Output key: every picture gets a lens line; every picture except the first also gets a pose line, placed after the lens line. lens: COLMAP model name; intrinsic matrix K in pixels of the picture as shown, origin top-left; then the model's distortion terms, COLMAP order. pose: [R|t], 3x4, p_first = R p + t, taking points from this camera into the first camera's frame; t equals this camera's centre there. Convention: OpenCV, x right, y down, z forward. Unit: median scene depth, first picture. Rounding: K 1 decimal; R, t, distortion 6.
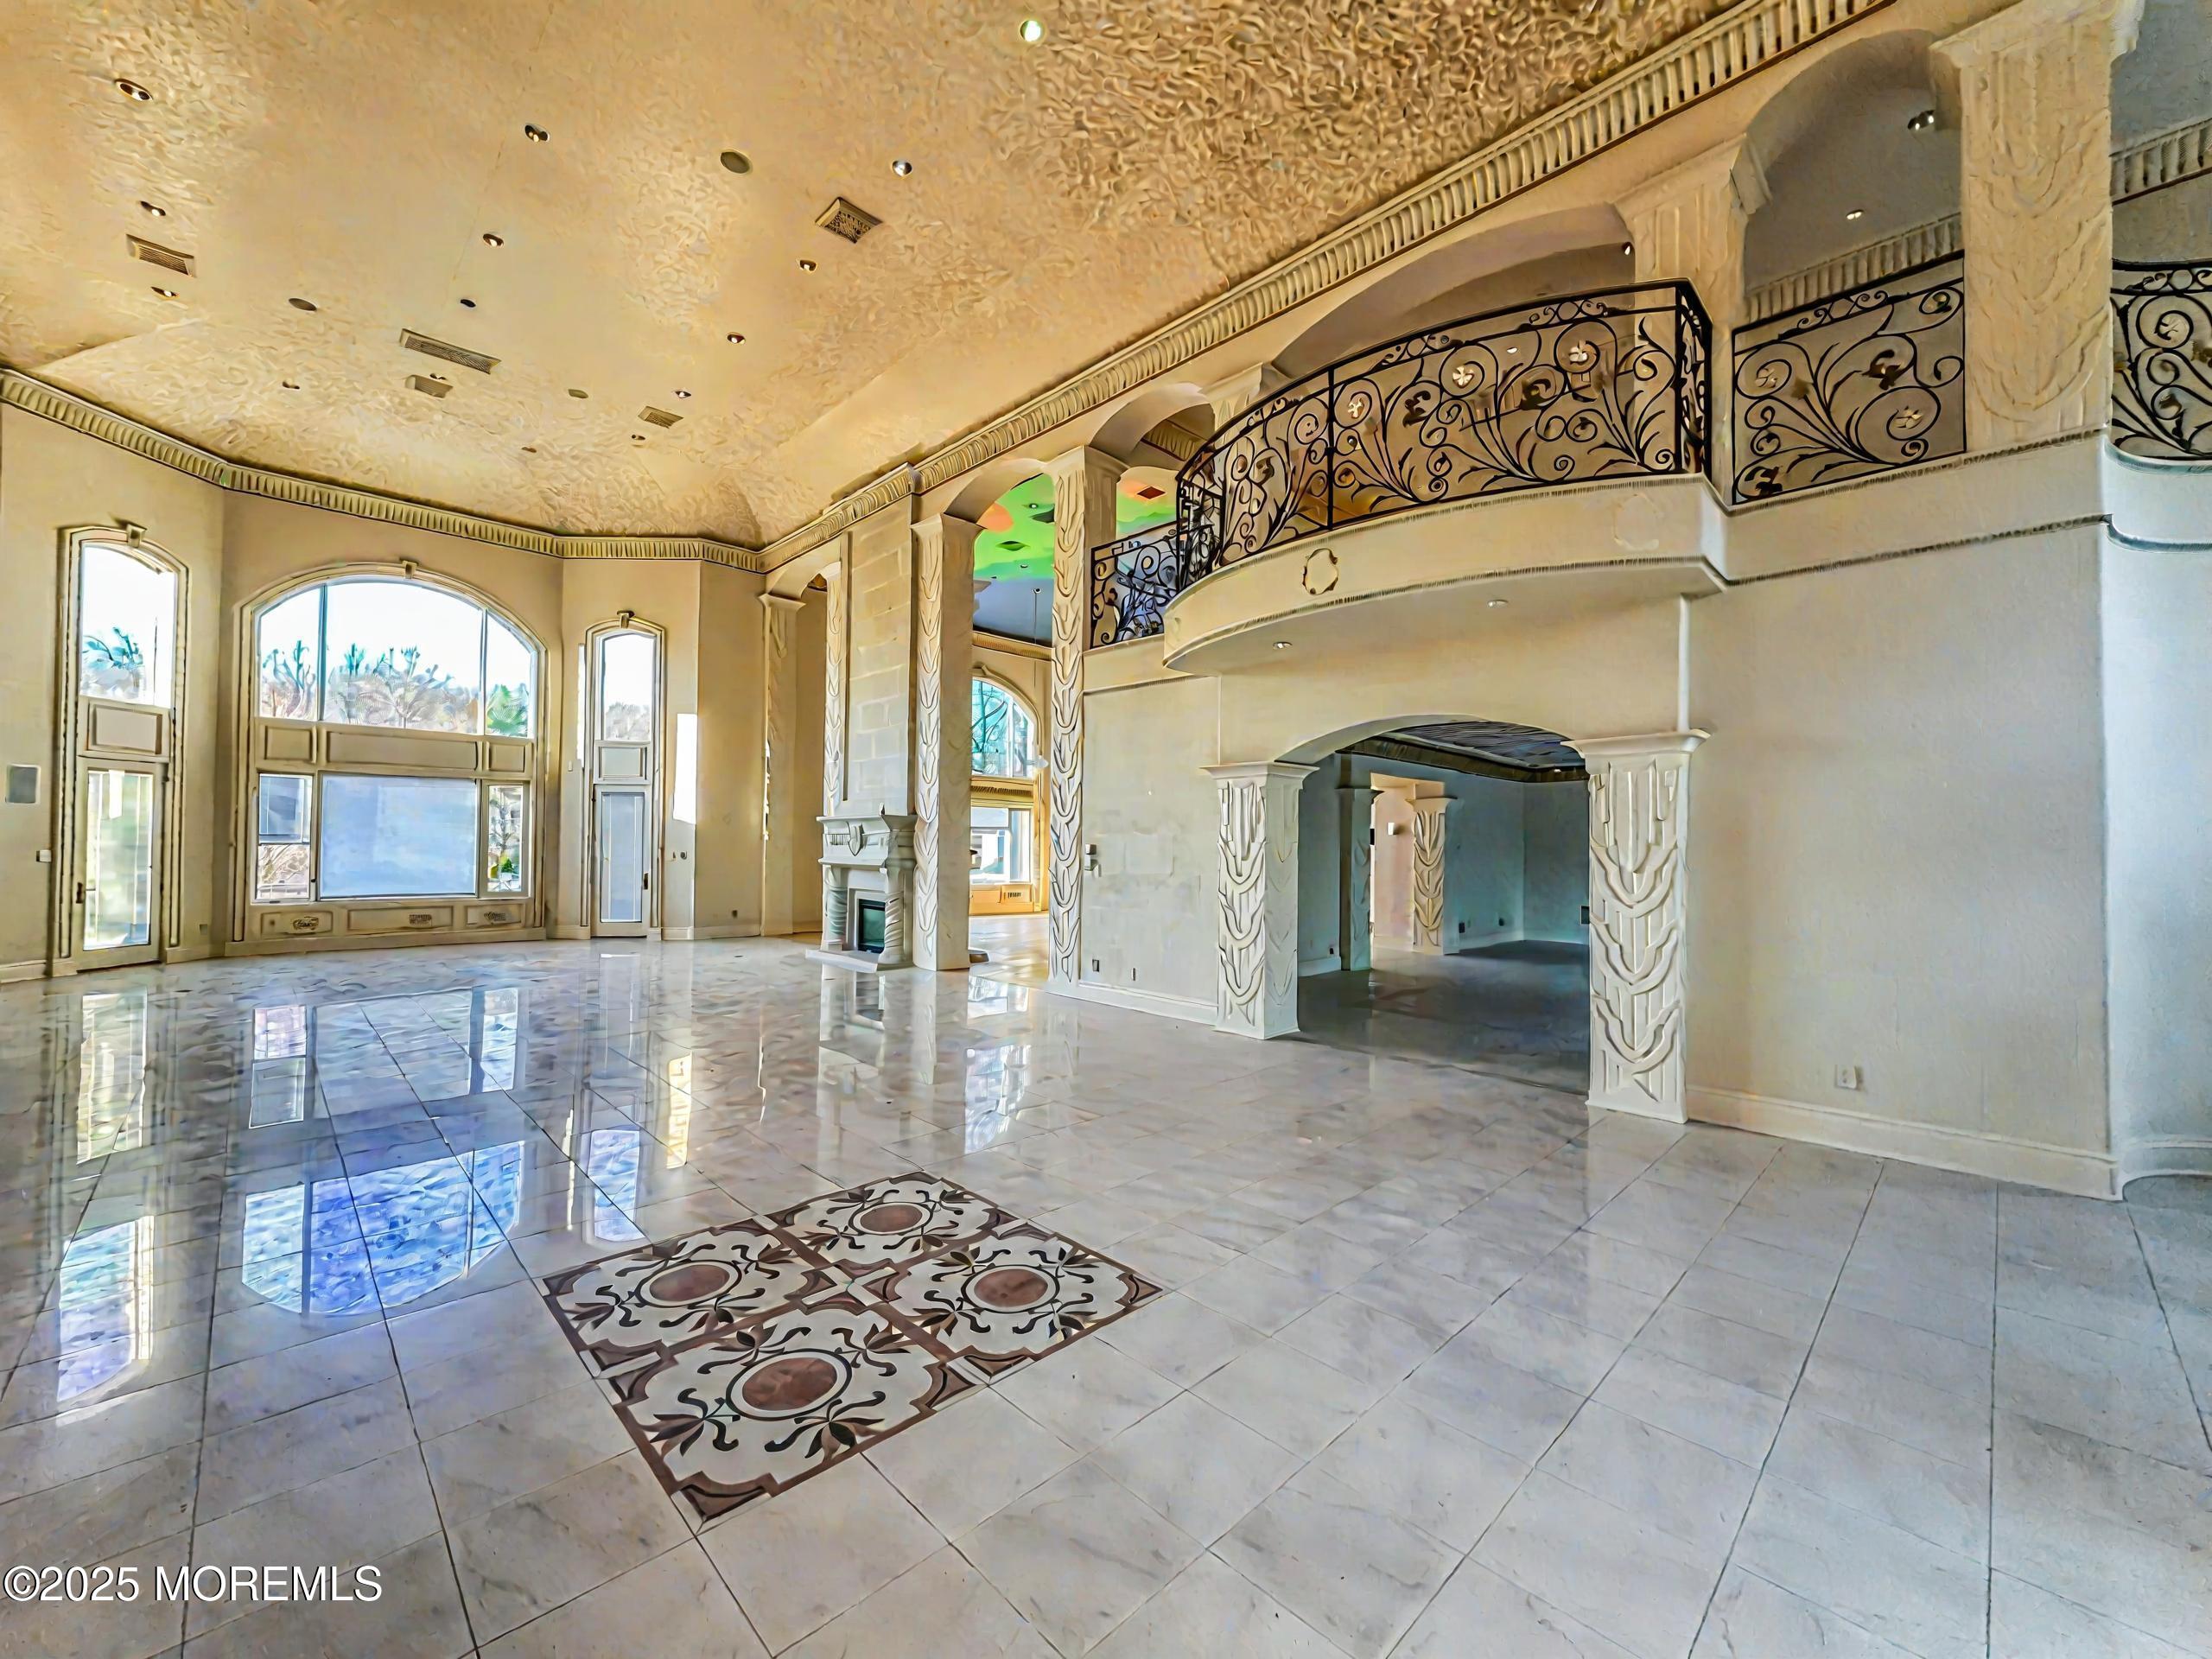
lens RADIAL K [[894.6, 0, 1106.0], [0, 894.6, 829.5], [0, 0, 1]] dist [-0.000005, 0.000101]
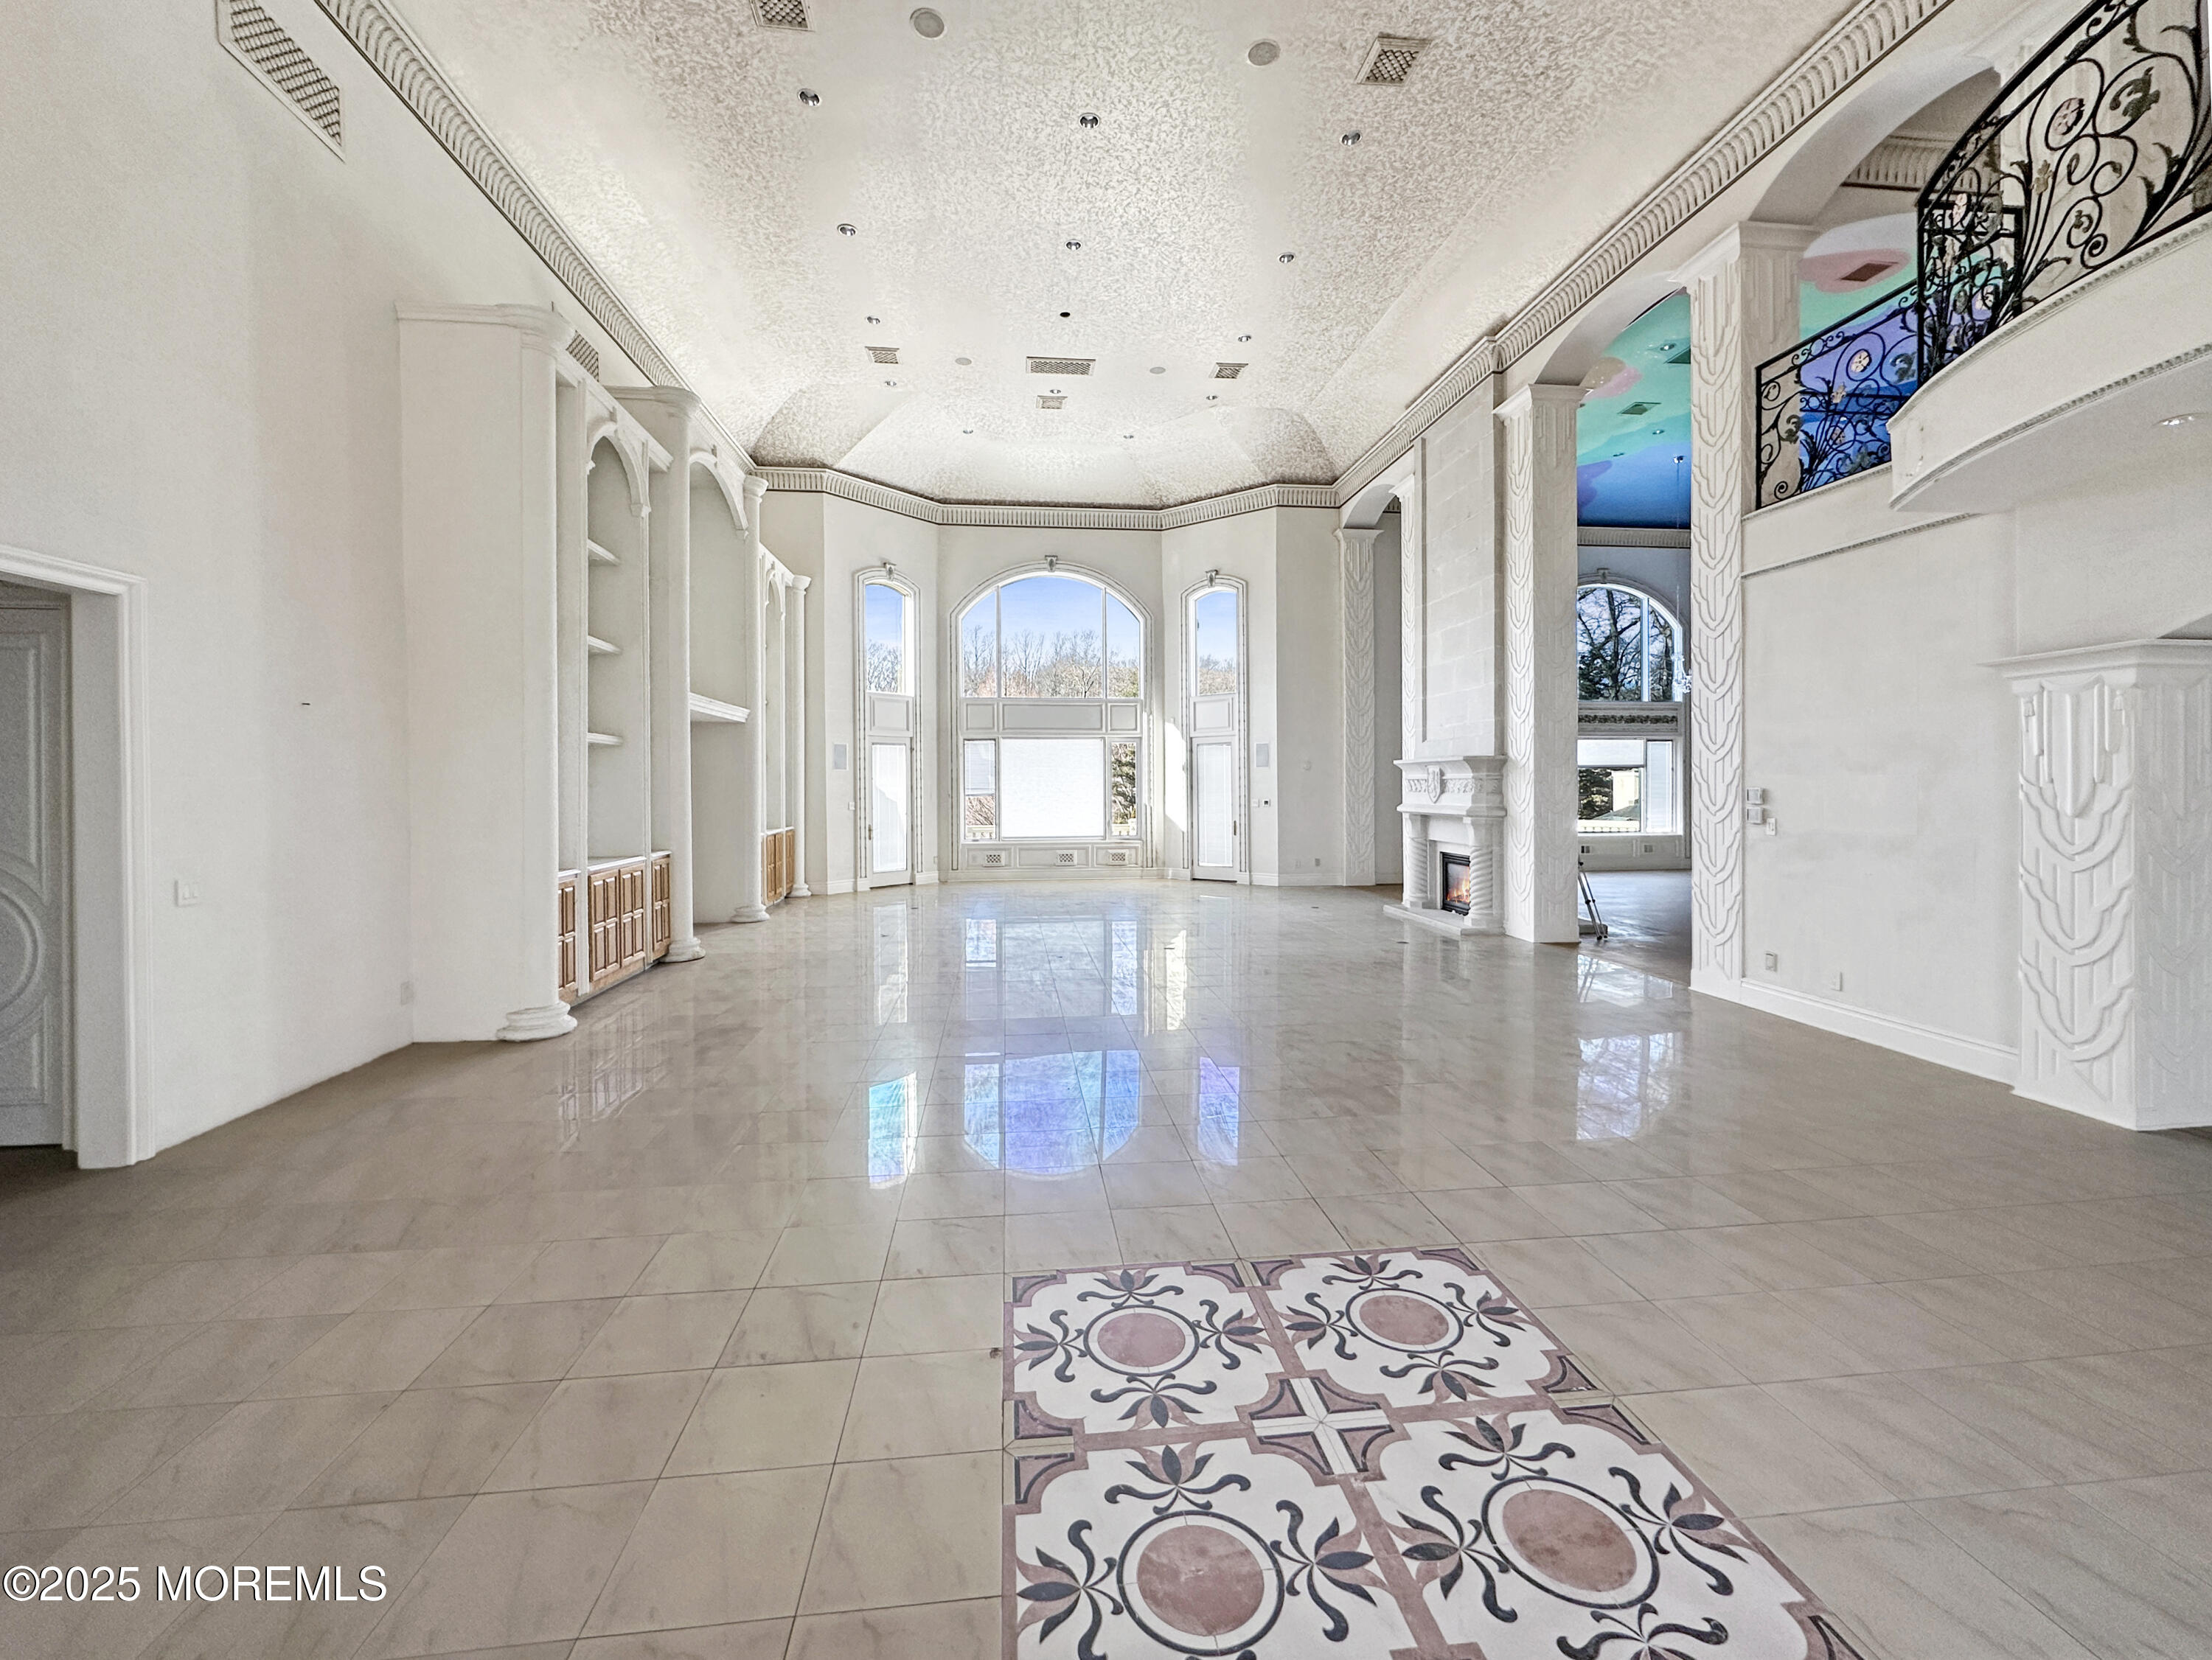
lens RADIAL K [[890.7, 0, 1107.4], [0, 890.7, 793.0], [0, 0, 1]] dist [-0.004363, -0.000113]
pose [[0.787041, -0.010232, -0.616816, 0.010390], [0.026789, 0.999486, 0.017603, -0.006761], [0.616319, -0.030379, 0.786911, 0.138490]]
